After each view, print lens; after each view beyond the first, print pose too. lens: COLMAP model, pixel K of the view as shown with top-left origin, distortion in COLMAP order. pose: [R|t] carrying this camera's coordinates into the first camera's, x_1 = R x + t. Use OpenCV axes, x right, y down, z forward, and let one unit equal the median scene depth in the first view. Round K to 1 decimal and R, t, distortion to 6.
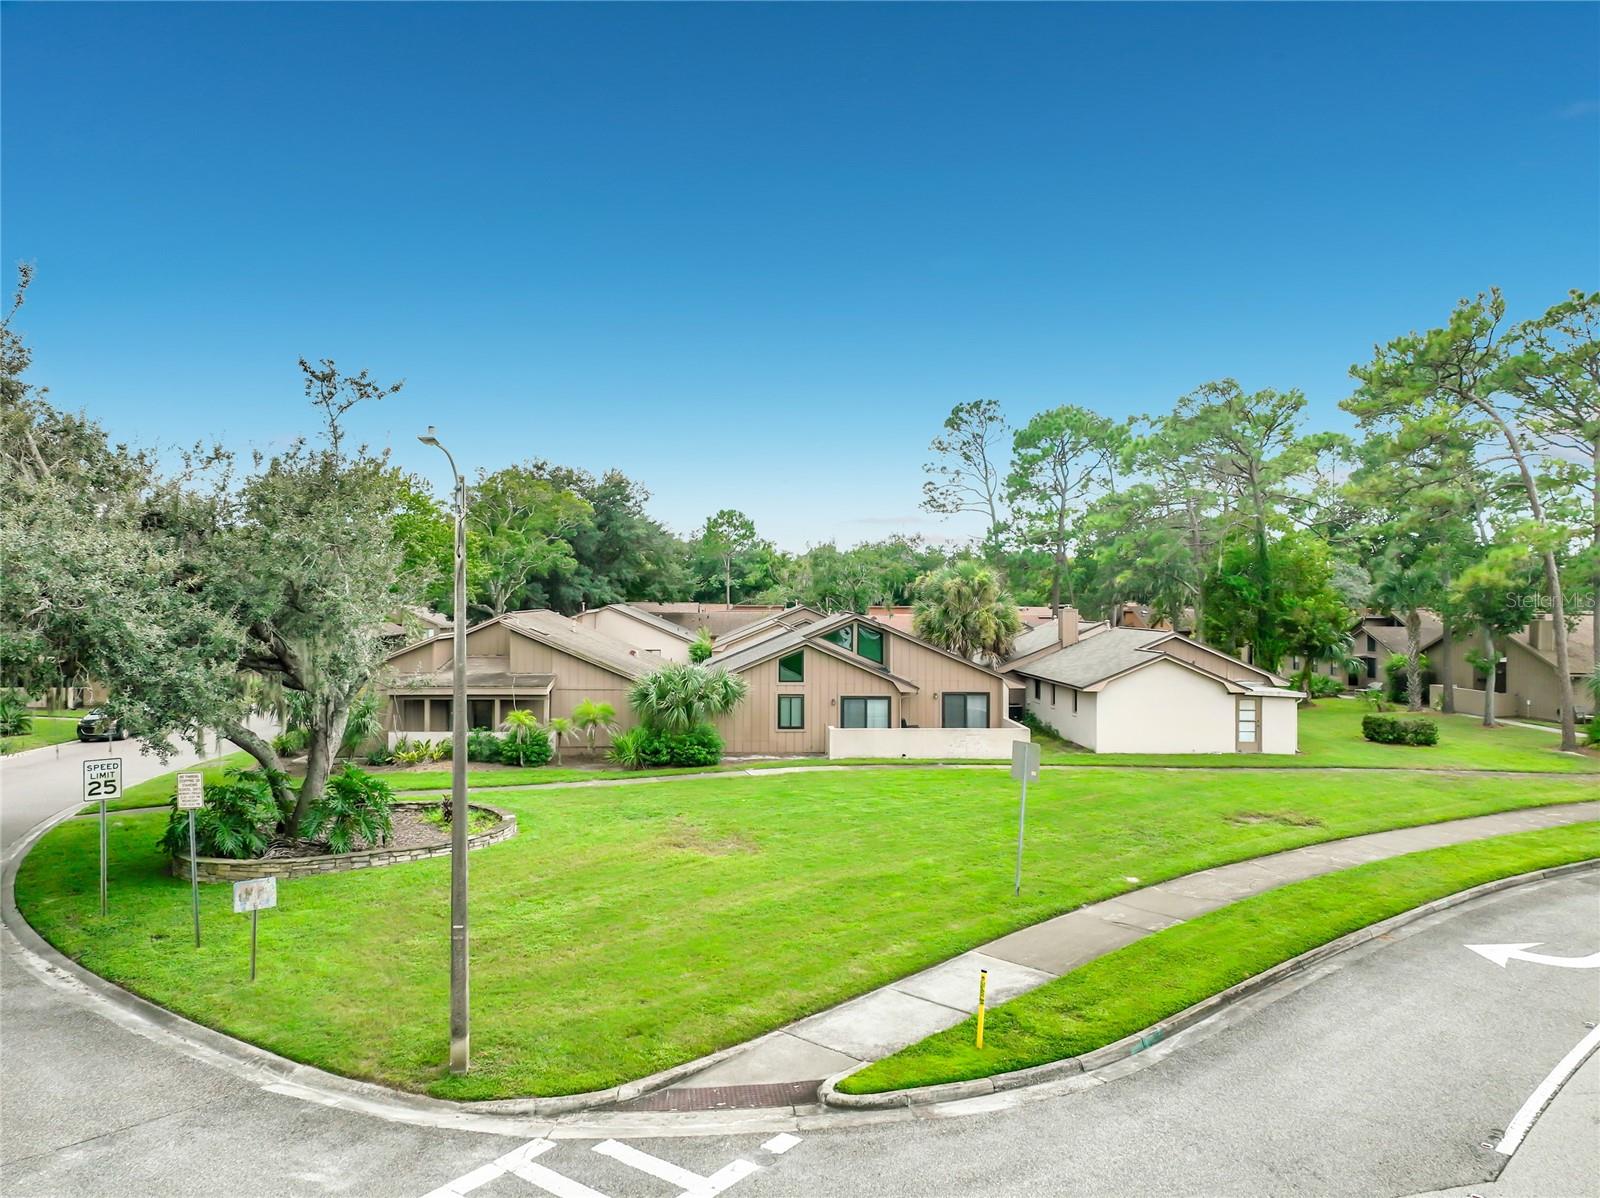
lens RADIAL K [[1135.7, 0, 805.0], [0, 1135.7, 594.9], [0, 0, 1]] dist [0.004202, 0.006521]
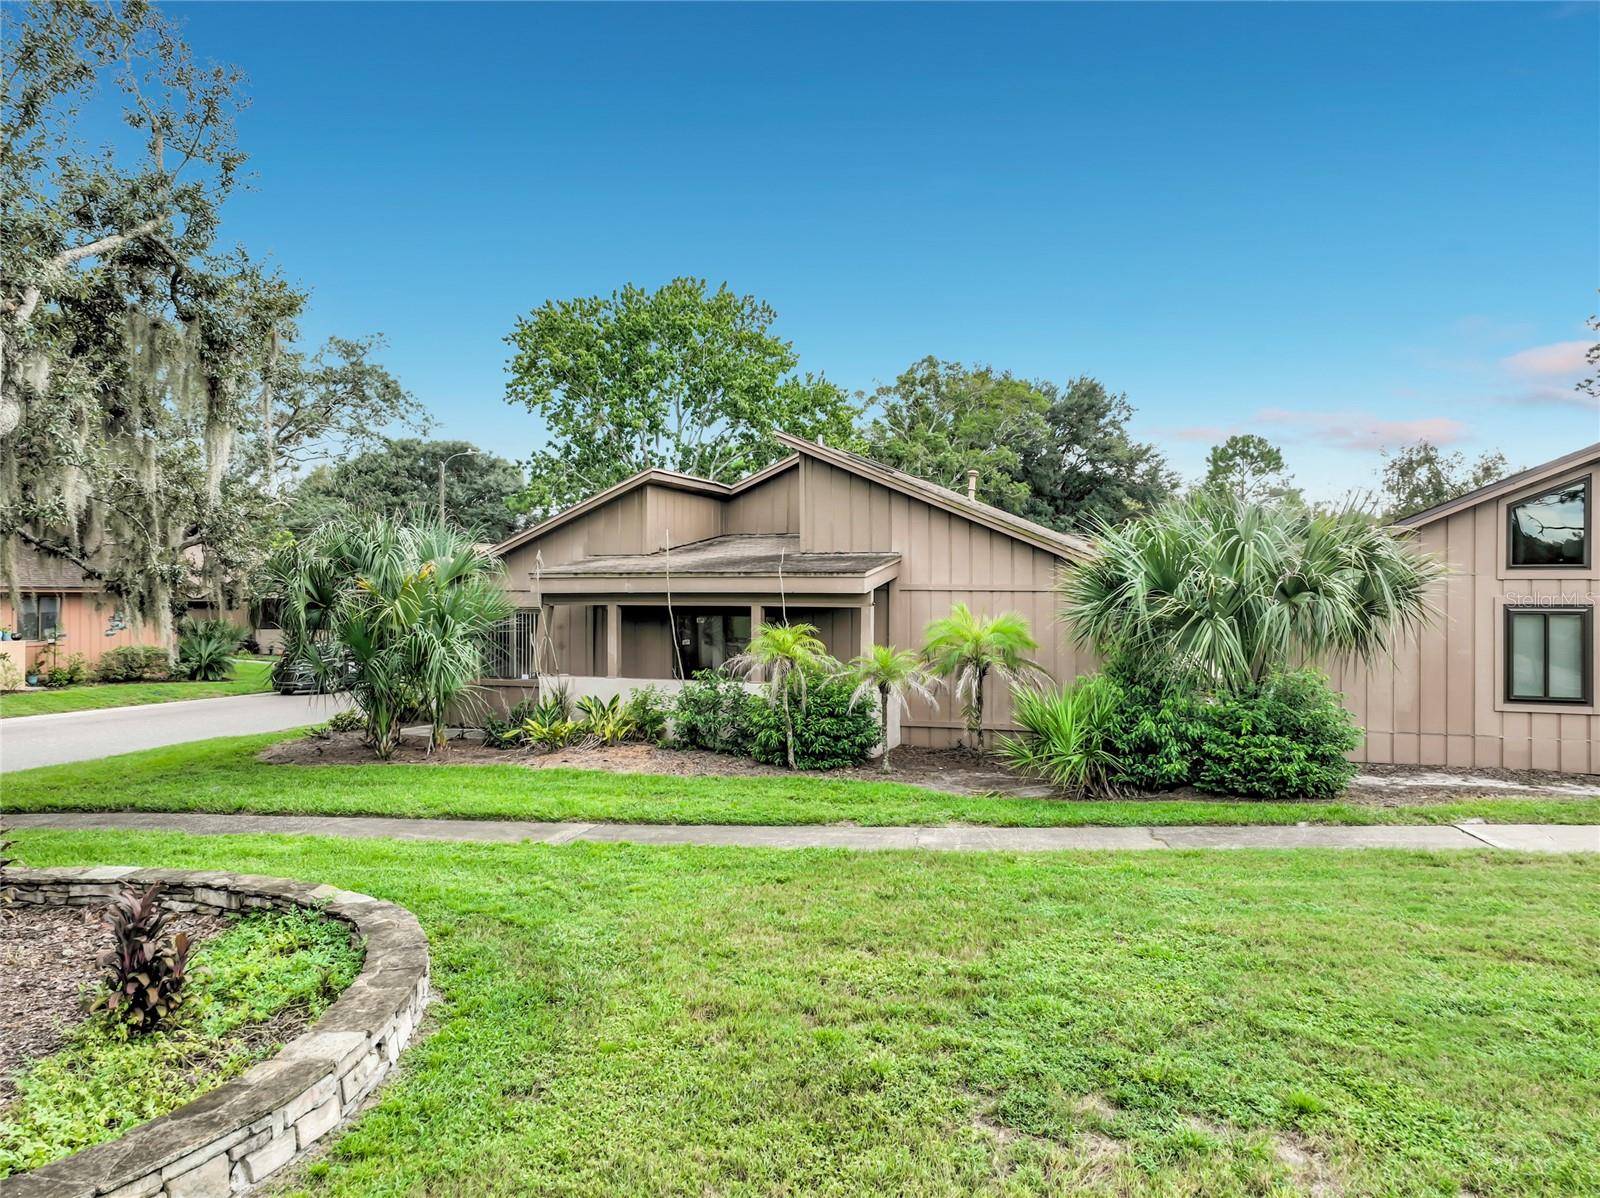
lens RADIAL K [[1135.7, 0, 805.0], [0, 1135.7, 594.9], [0, 0, 1]] dist [0.004202, 0.006521]
pose [[0.913635, -0.005626, -0.406496, -0.084026], [0.004924, 0.999984, -0.002773, 0.090585], [0.406505, 0.000532, 0.913648, 0.632752]]
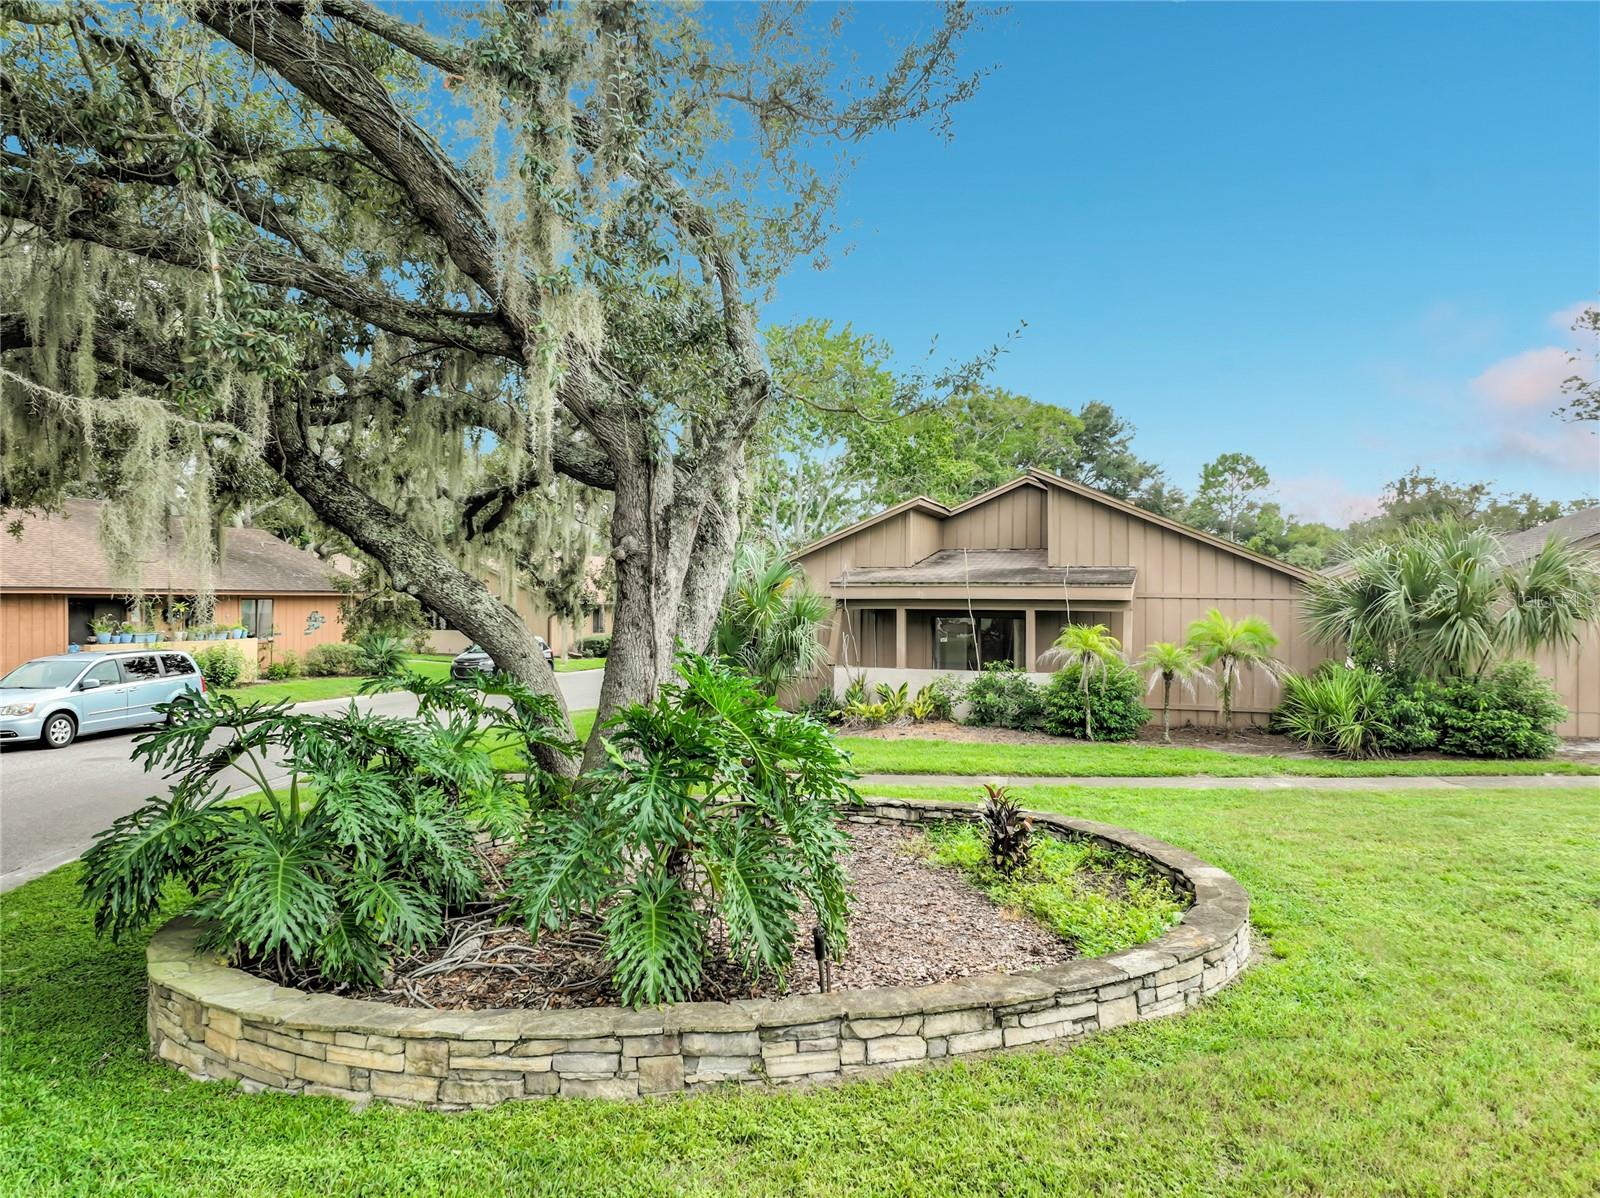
lens RADIAL K [[1101.9, 0, 794.1], [0, 1101.9, 594.8], [0, 0, 1]] dist [0.003163, 0.004293]
pose [[0.925951, -0.003686, -0.377626, -0.183444], [0.001405, 0.999979, -0.006316, 0.089393], [0.377641, 0.005318, 0.925937, 0.500175]]
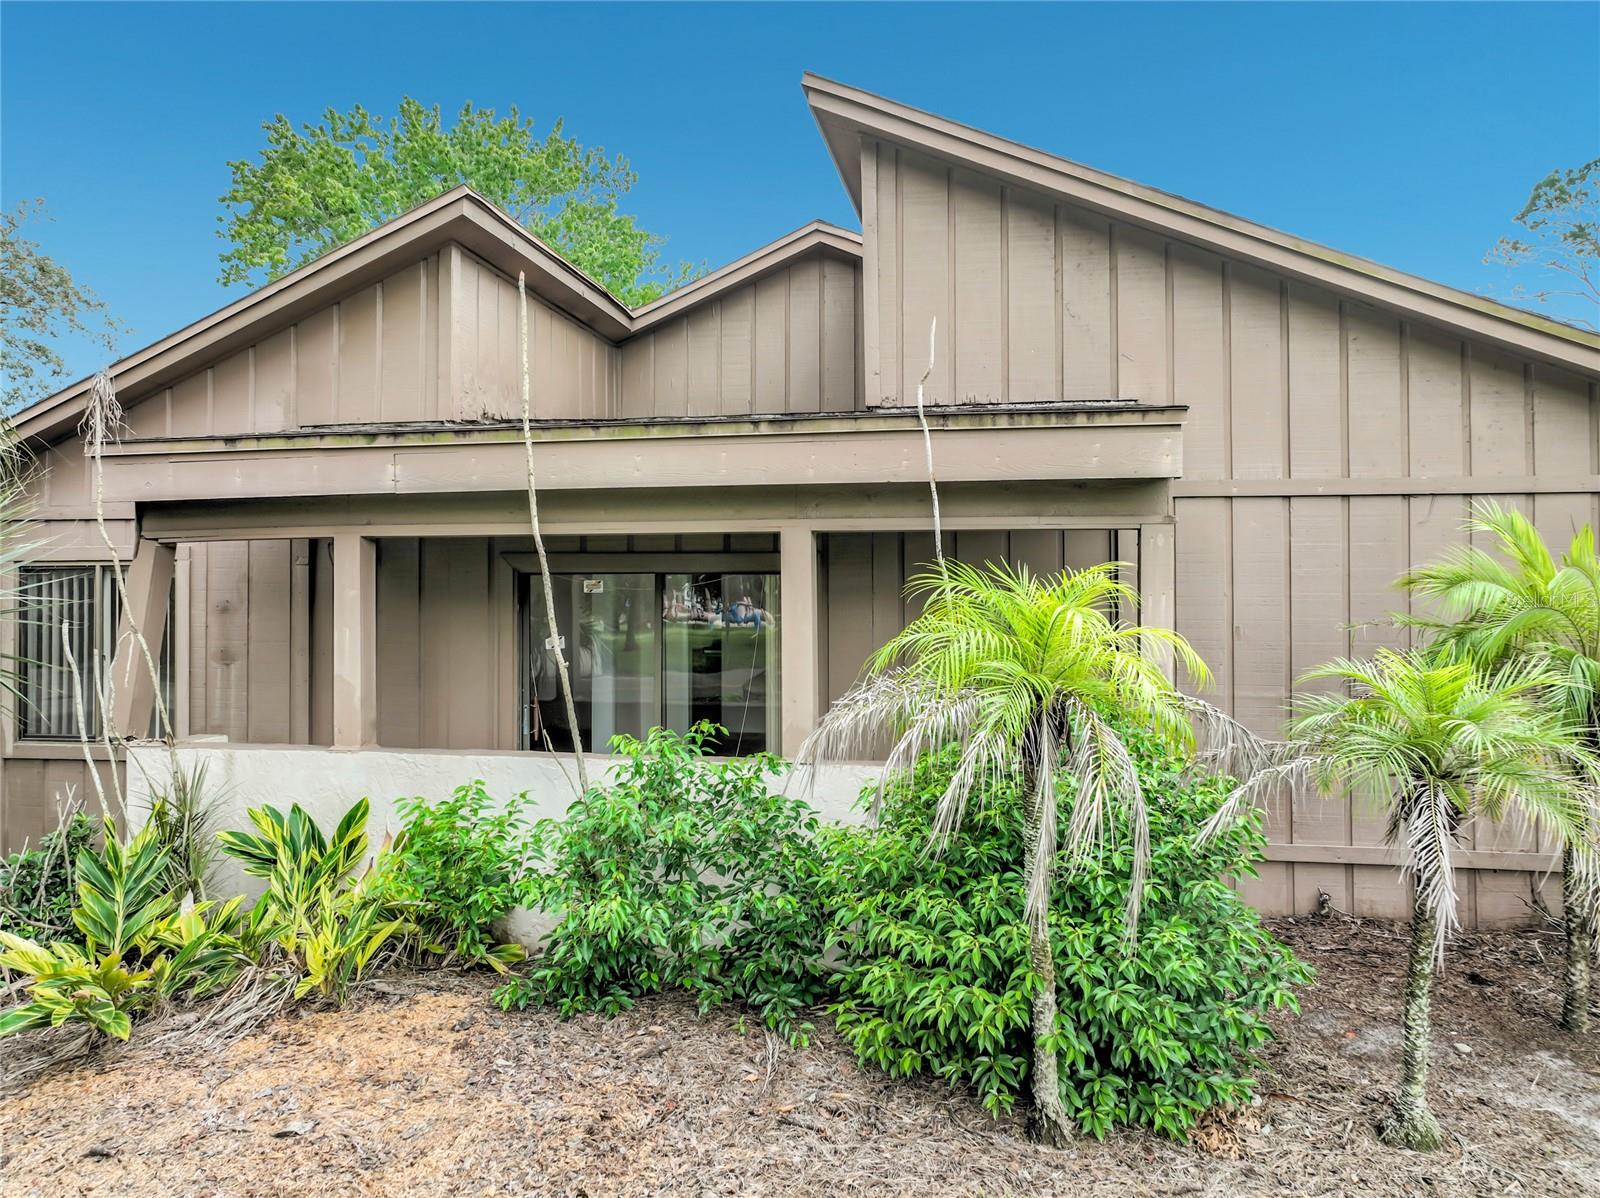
lens RADIAL K [[1101.9, 0, 794.1], [0, 1101.9, 594.8], [0, 0, 1]] dist [0.003163, 0.004293]
pose [[0.969375, -0.010334, -0.245367, -0.242141], [0.009190, 0.999941, -0.005807, 0.102284], [0.245413, 0.003375, 0.969413, 0.883789]]
